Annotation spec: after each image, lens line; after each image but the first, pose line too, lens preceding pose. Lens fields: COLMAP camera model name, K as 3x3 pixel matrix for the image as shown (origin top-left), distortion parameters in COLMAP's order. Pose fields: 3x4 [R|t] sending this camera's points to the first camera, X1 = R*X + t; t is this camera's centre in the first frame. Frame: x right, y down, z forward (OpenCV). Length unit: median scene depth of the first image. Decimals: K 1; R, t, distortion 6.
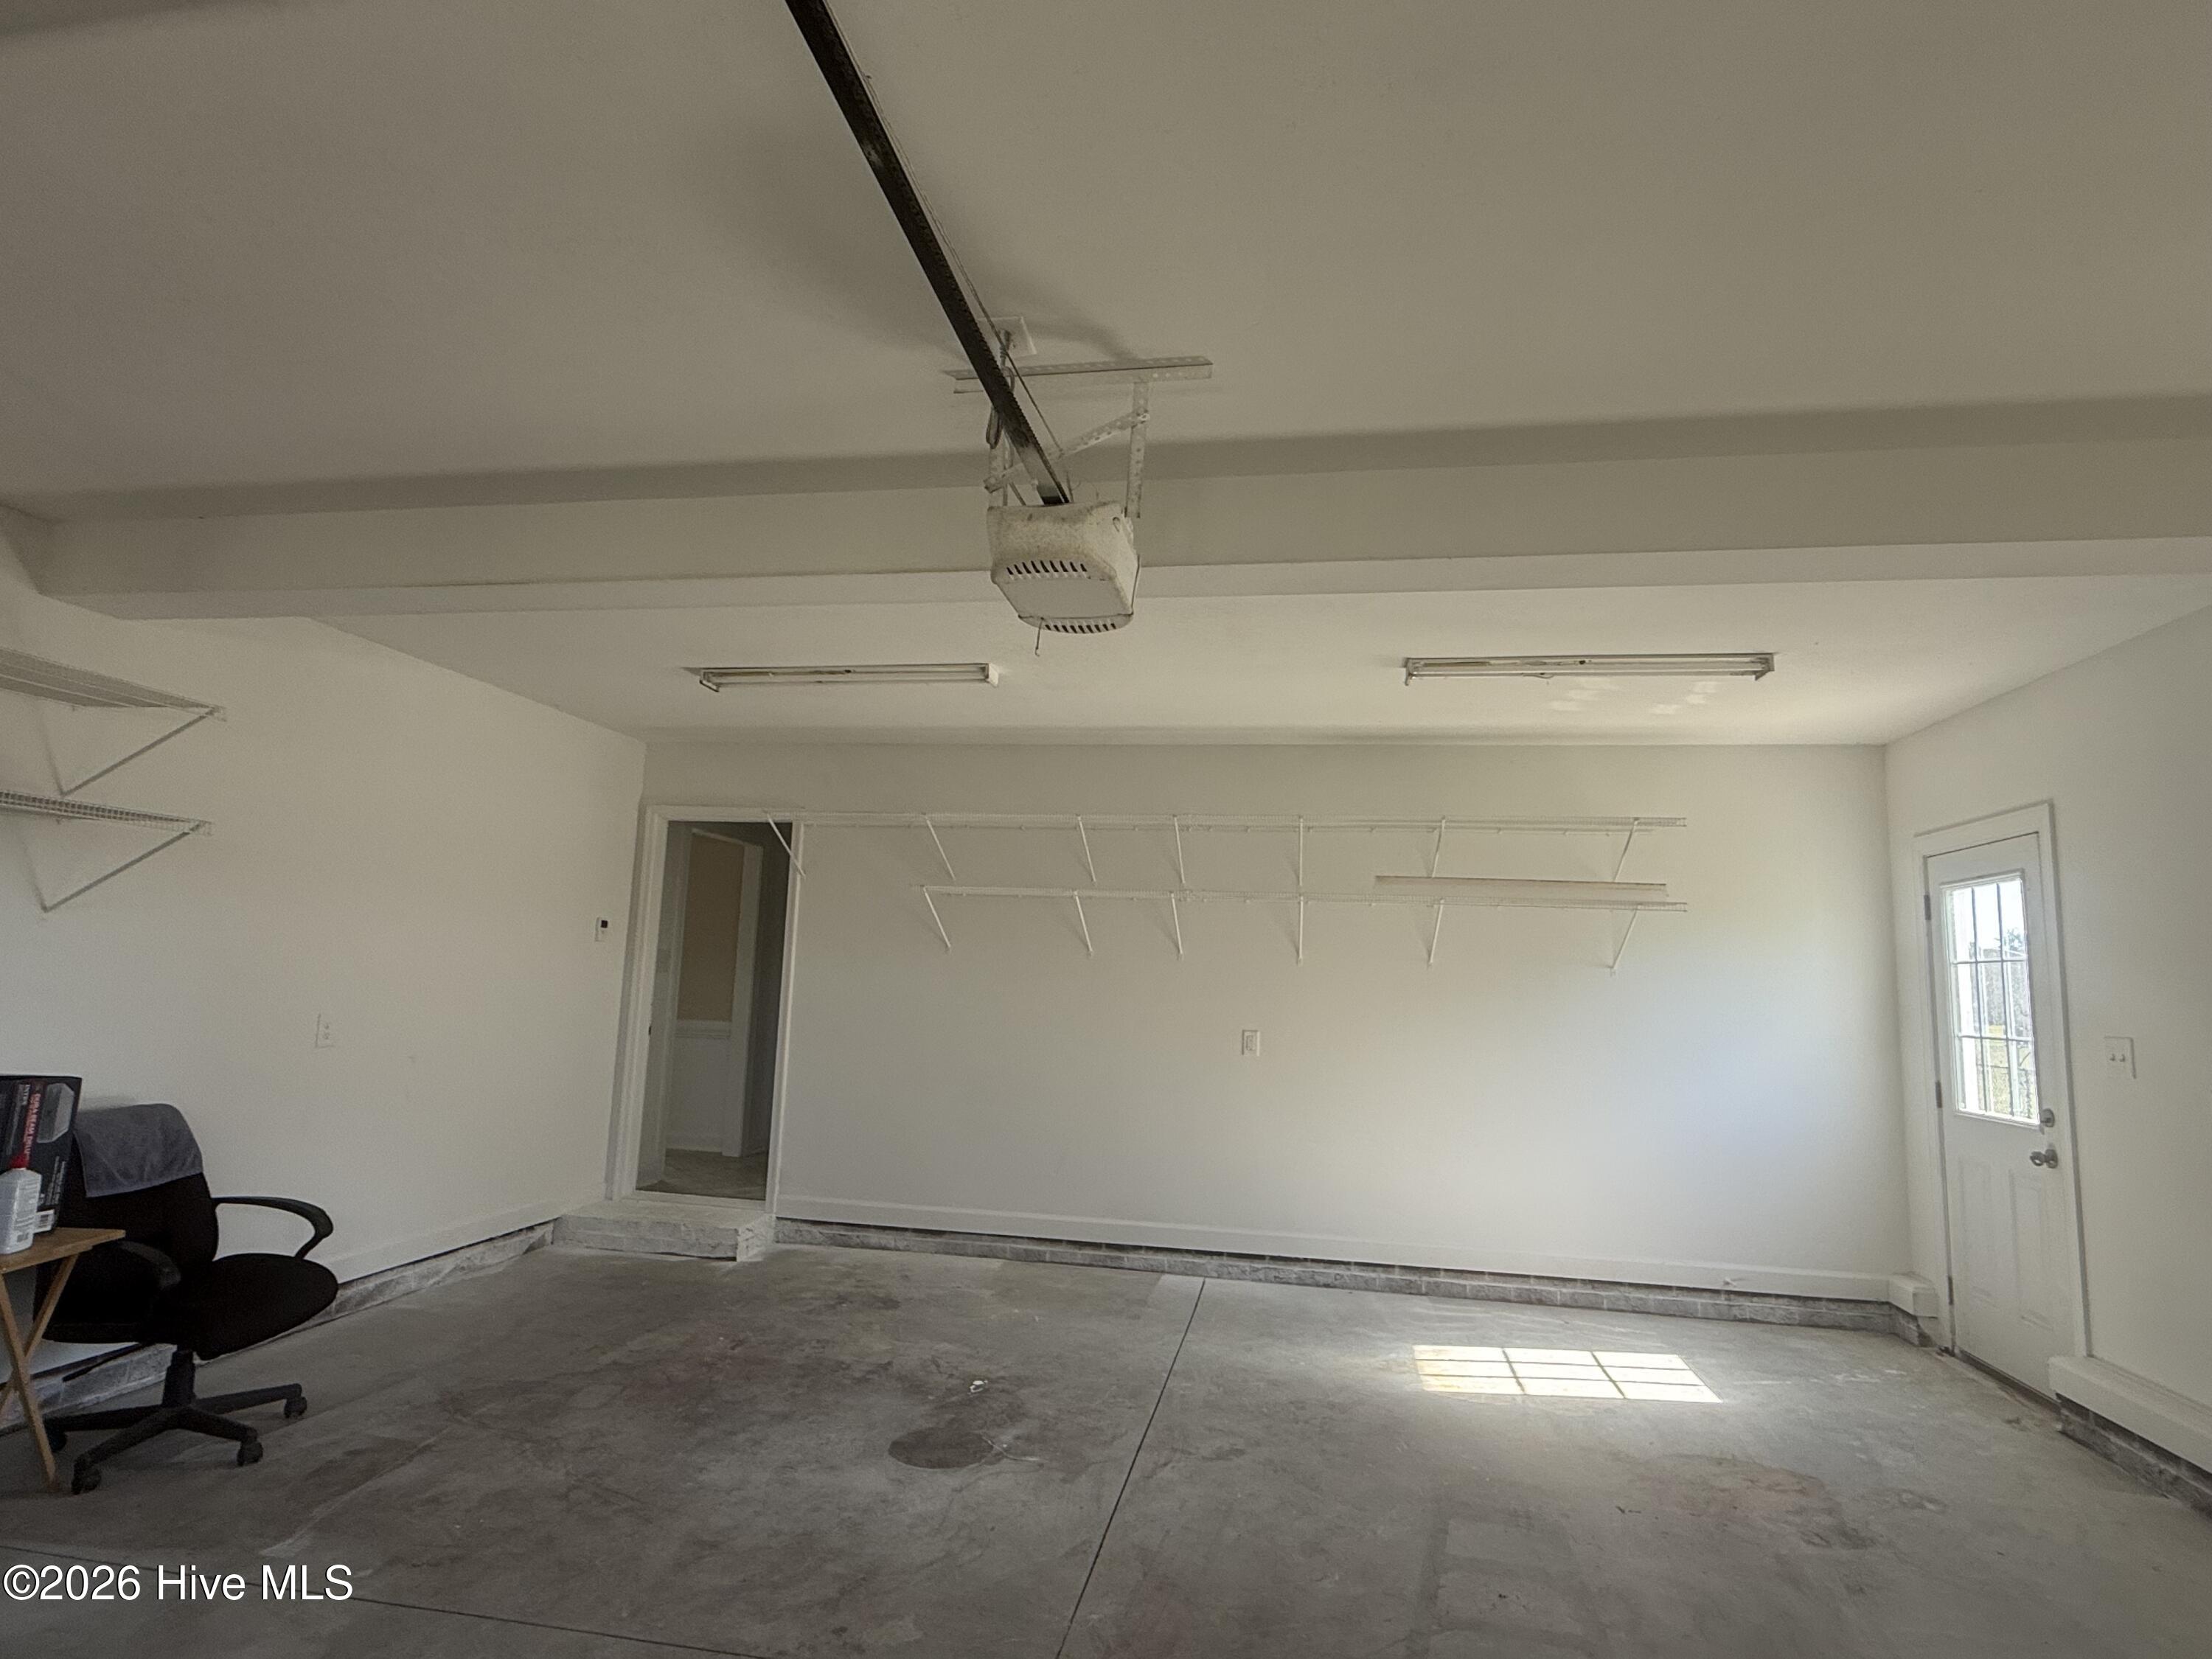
lens RADIAL K [[1163.6, 0, 1110.2], [0, 1163.6, 832.8], [0, 0, 1]] dist [-0.001621, 0.002002]
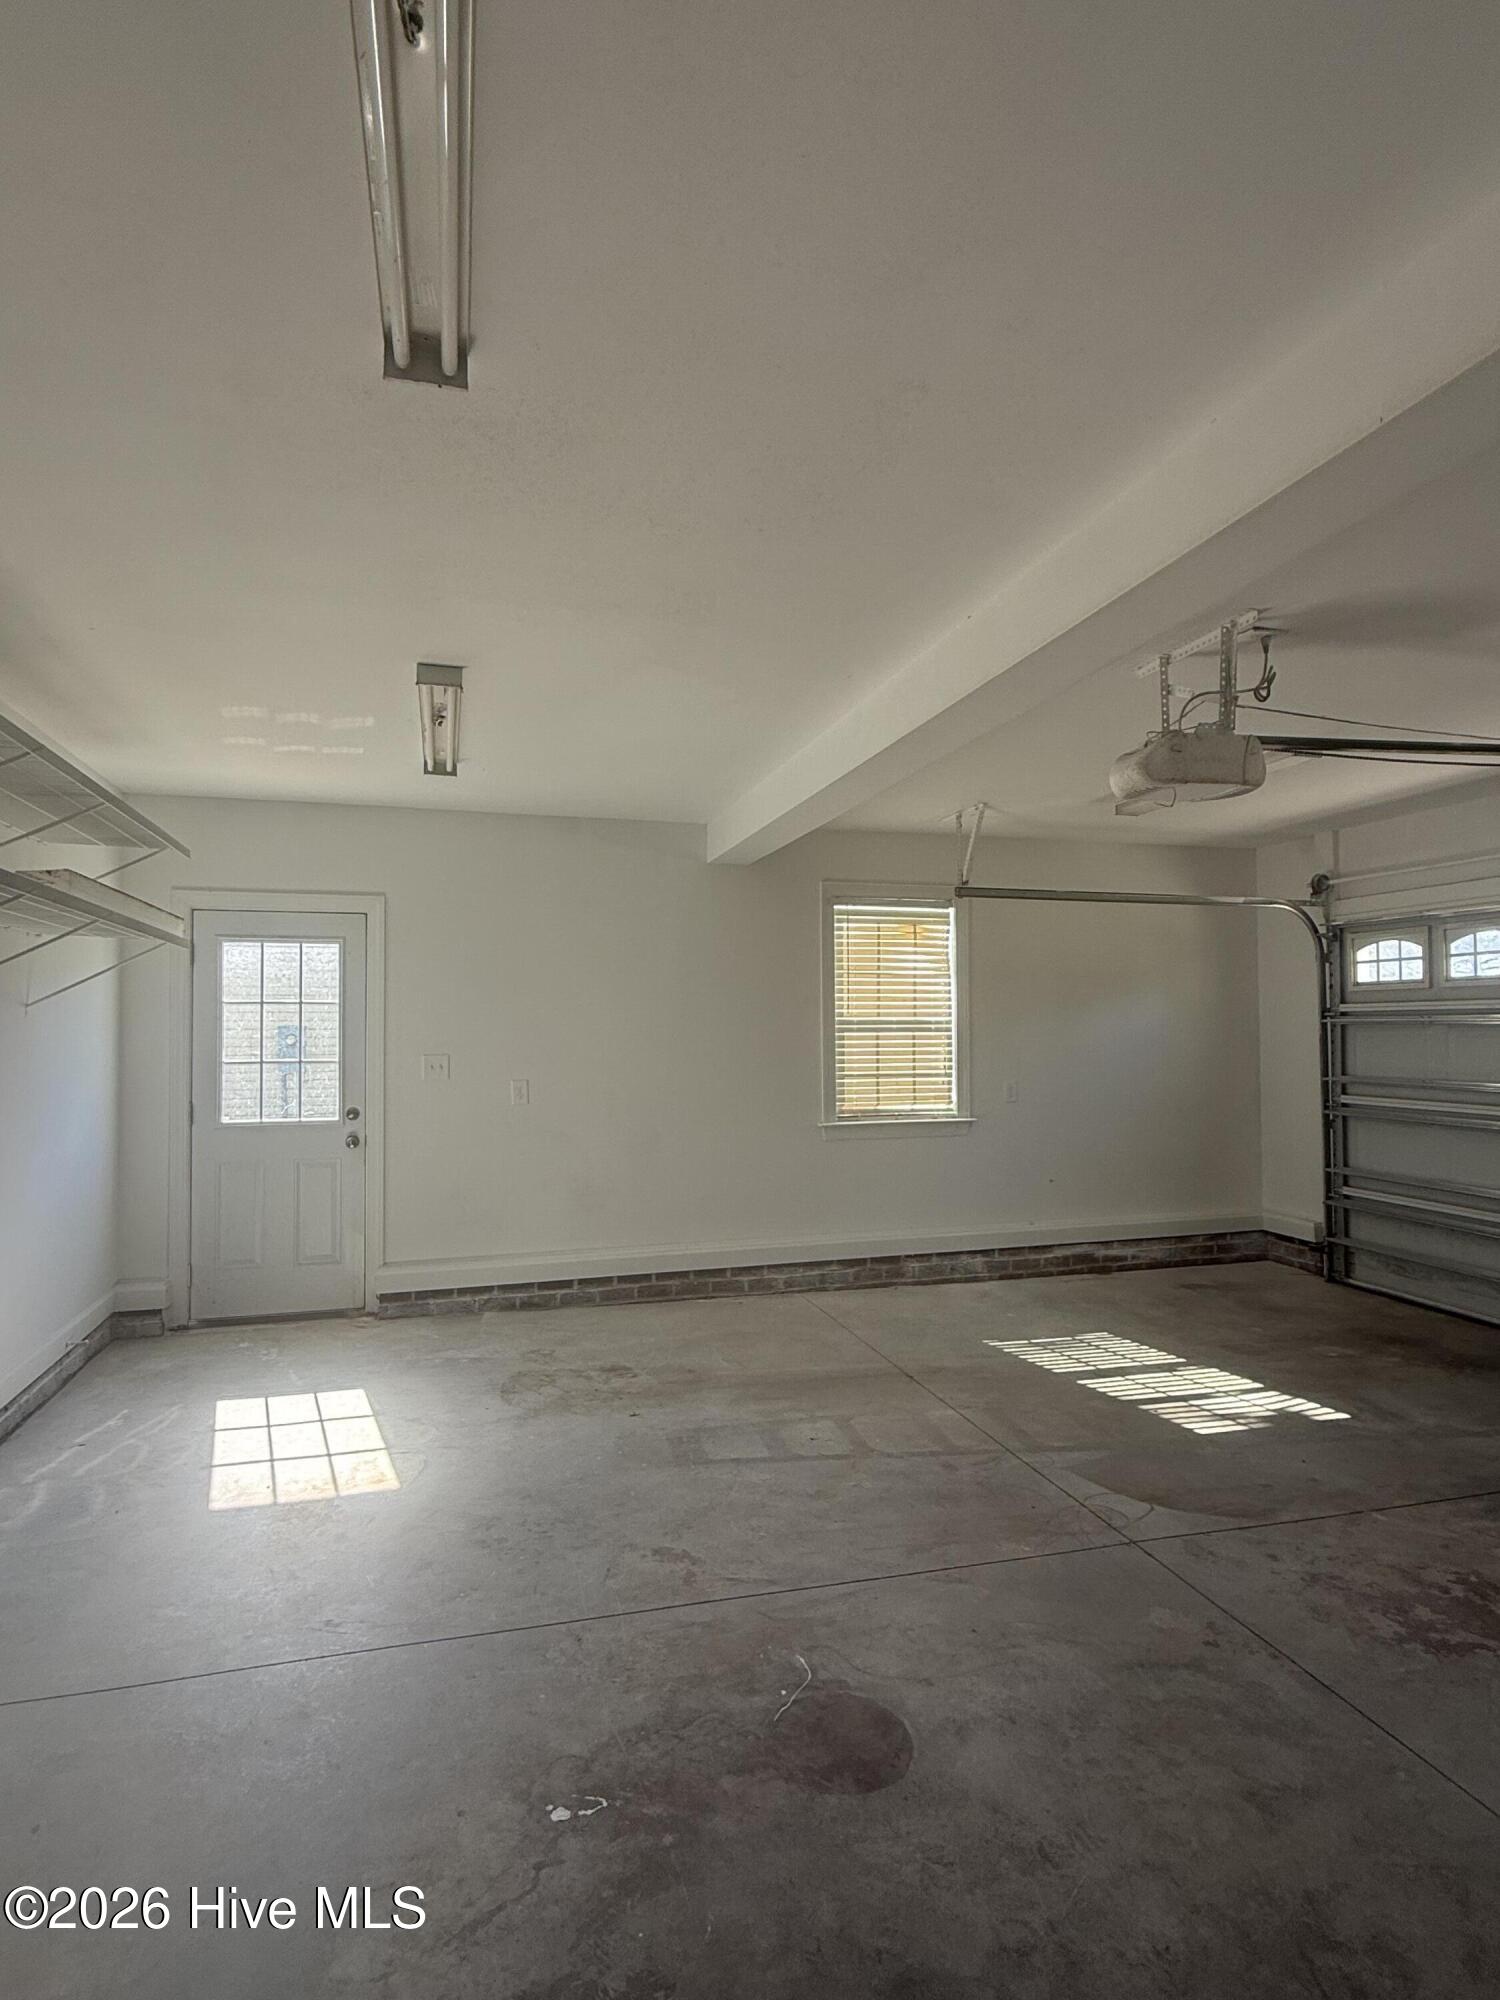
lens RADIAL K [[1052.1, 0, 750.3], [0, 1052.1, 996.1], [0, 0, 1]] dist [-0.001621, 0.002002]
pose [[-0.432580, -0.004947, 0.901582, -0.684023], [-0.127355, 0.990294, -0.055672, 0.137616], [-0.892556, -0.138903, -0.429011, 1.385481]]
